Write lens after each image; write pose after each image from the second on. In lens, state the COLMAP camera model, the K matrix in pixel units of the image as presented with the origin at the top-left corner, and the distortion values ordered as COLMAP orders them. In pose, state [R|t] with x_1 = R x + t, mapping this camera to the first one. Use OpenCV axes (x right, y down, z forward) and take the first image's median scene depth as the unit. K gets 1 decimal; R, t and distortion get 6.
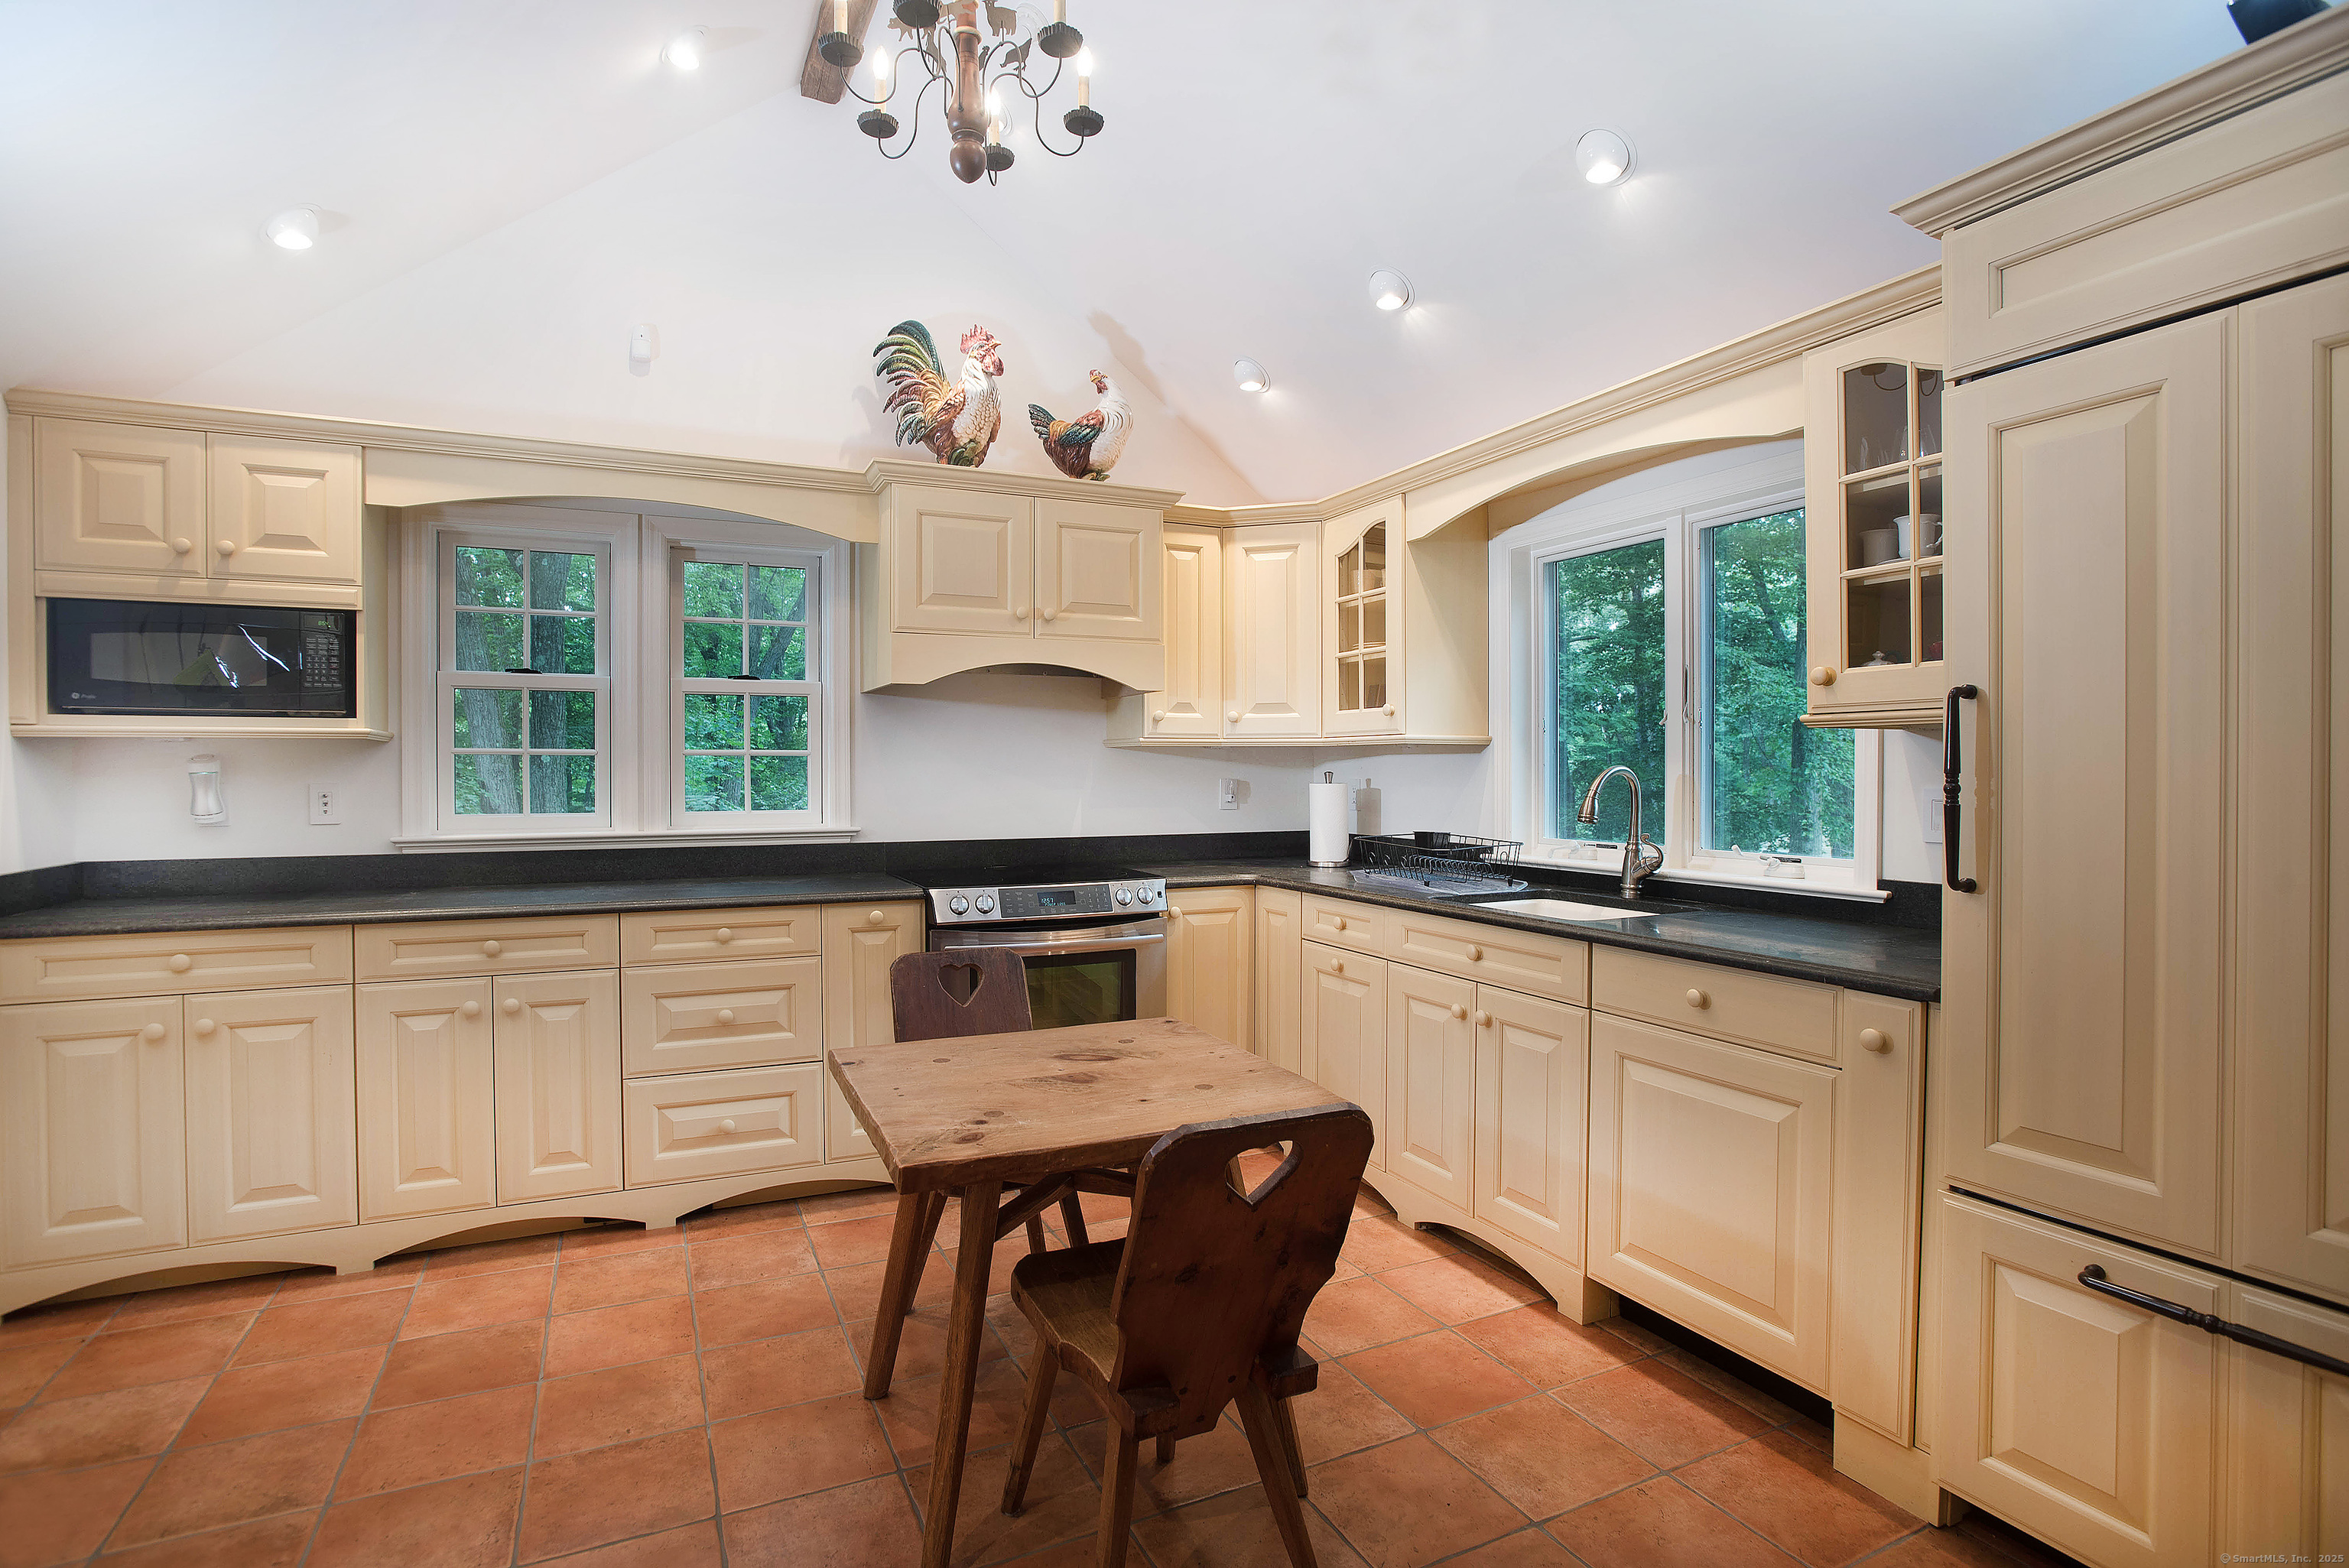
lens RADIAL K [[1145.6, 0, 1172.3], [0, 1145.6, 785.5], [0, 0, 1]] dist [-0.020816, -0.000034]
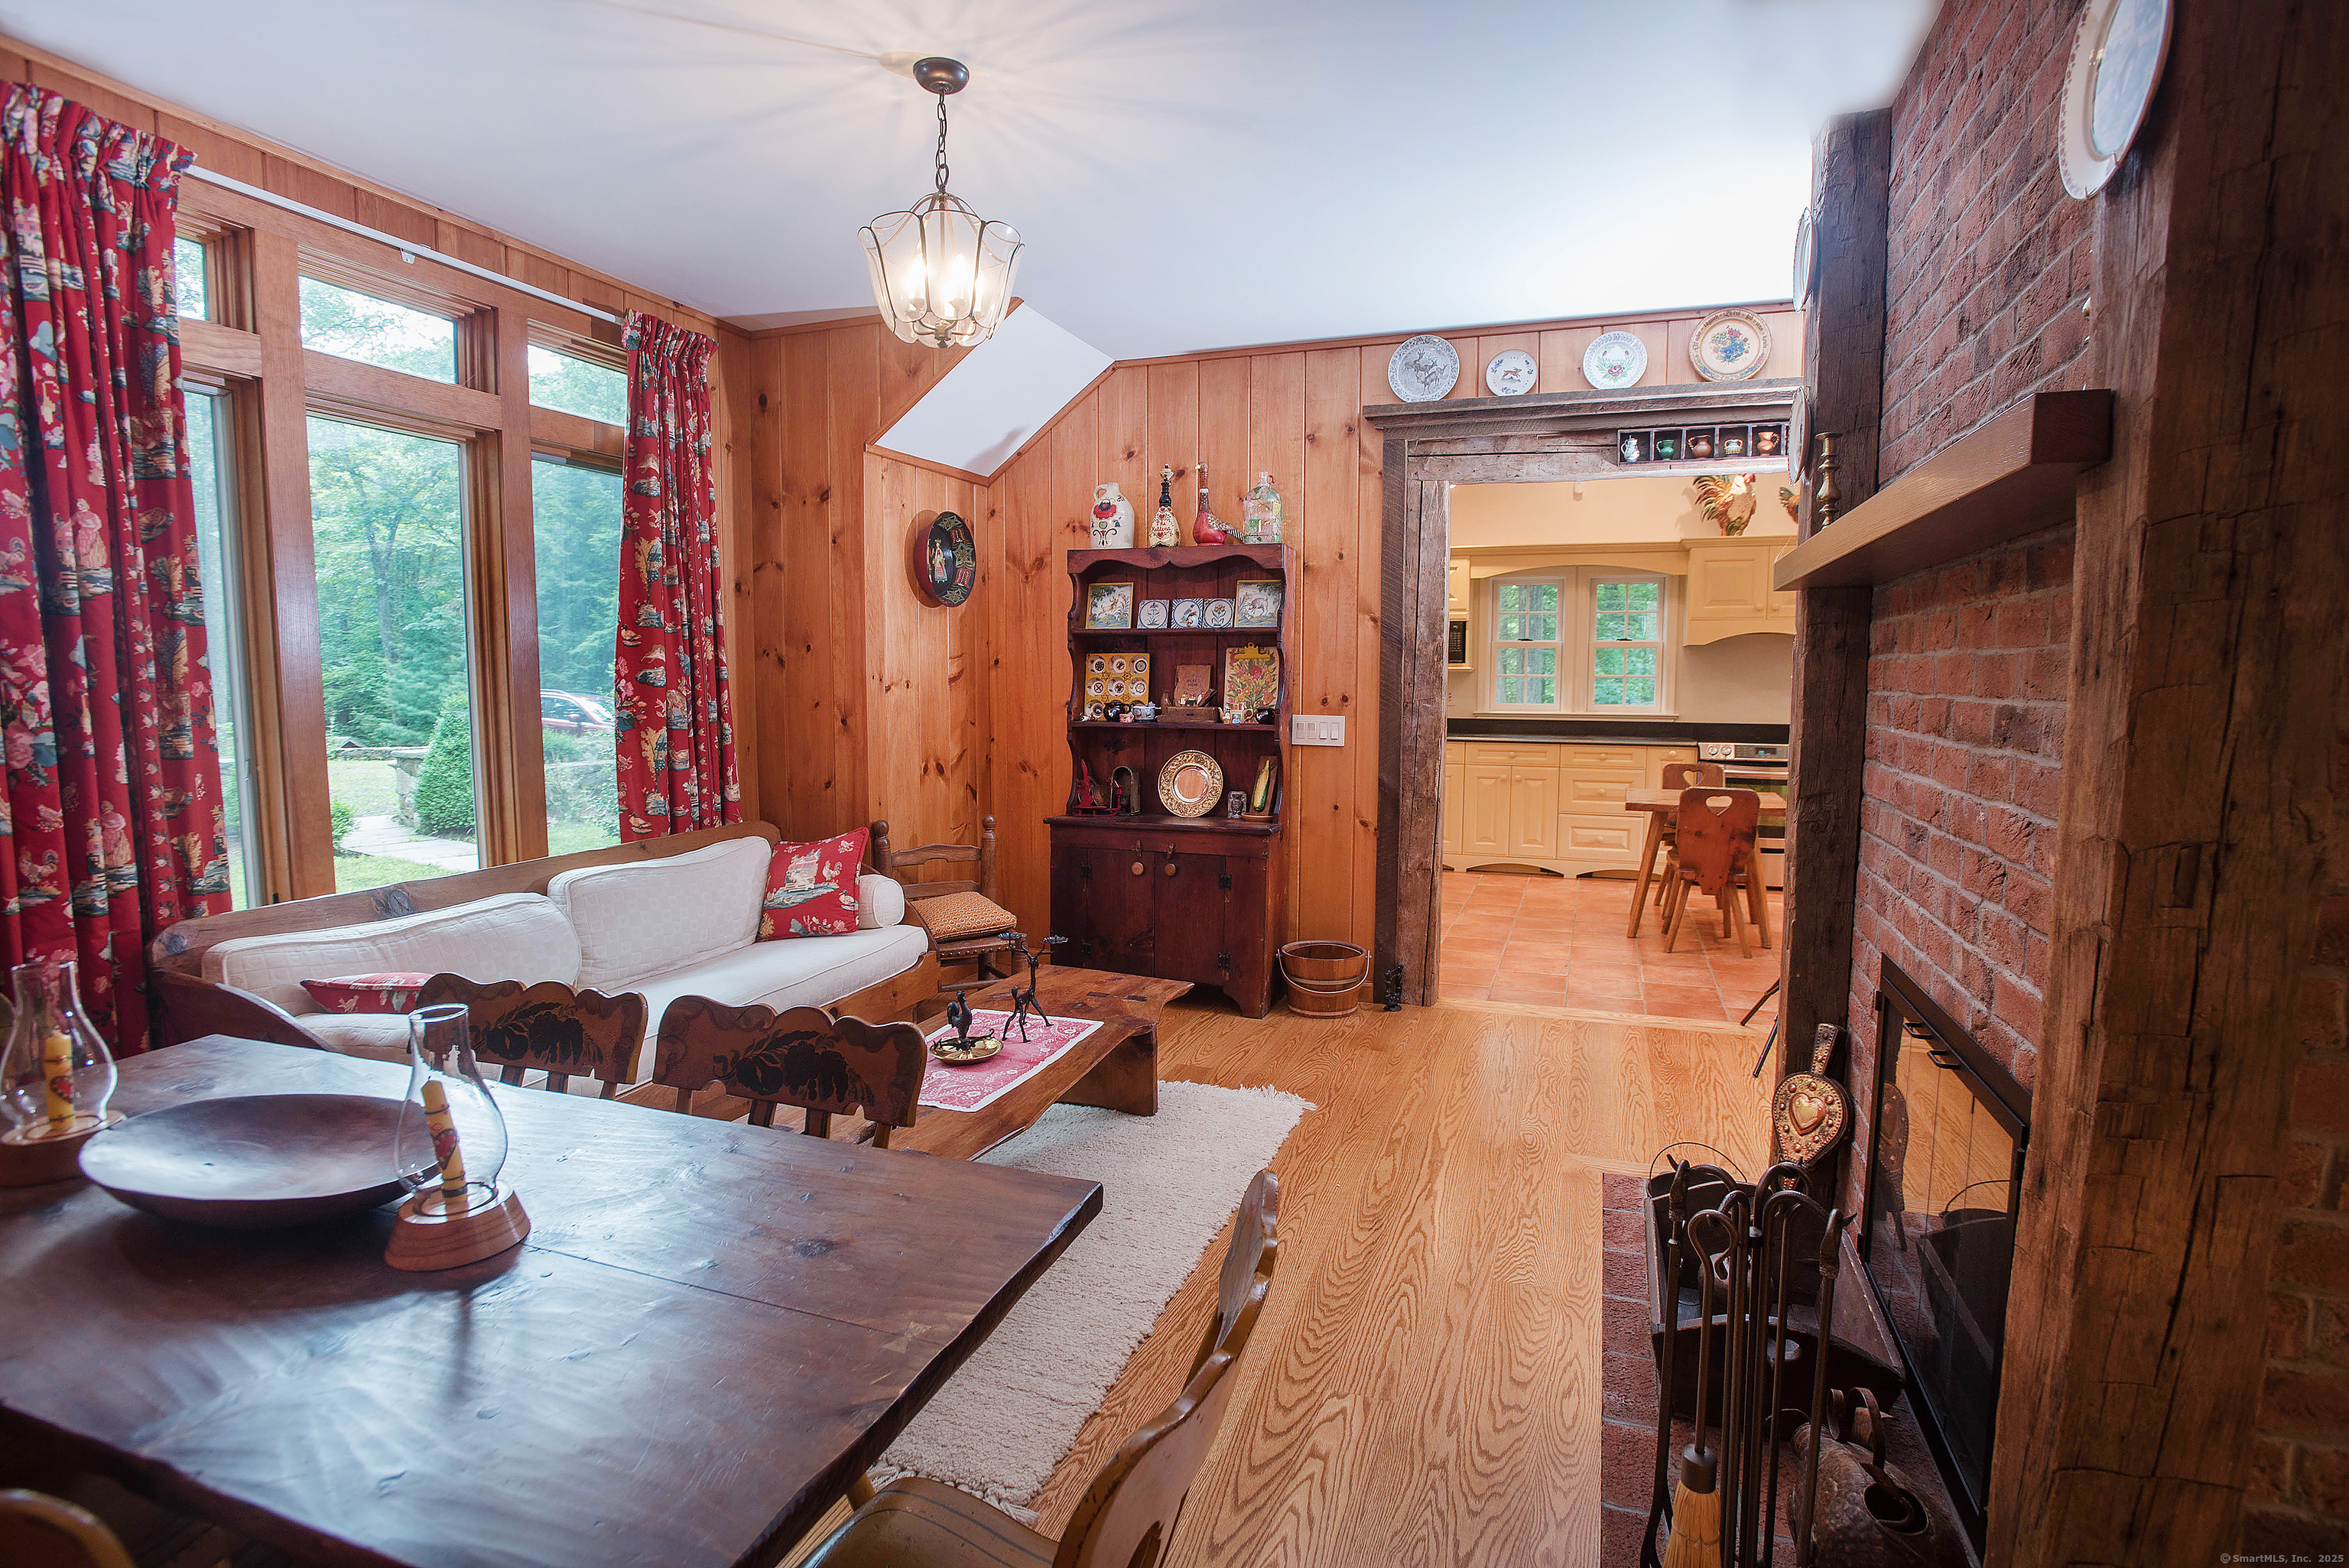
lens RADIAL K [[1145.6, 0, 1178.0], [0, 1145.6, 792.3], [0, 0, 1]] dist [-0.020816, -0.000034]
pose [[0.702548, 0.076118, -0.707554, 0.646834], [-0.008501, 0.995090, 0.098609, -0.018985], [0.711586, -0.063263, 0.699745, -1.237508]]
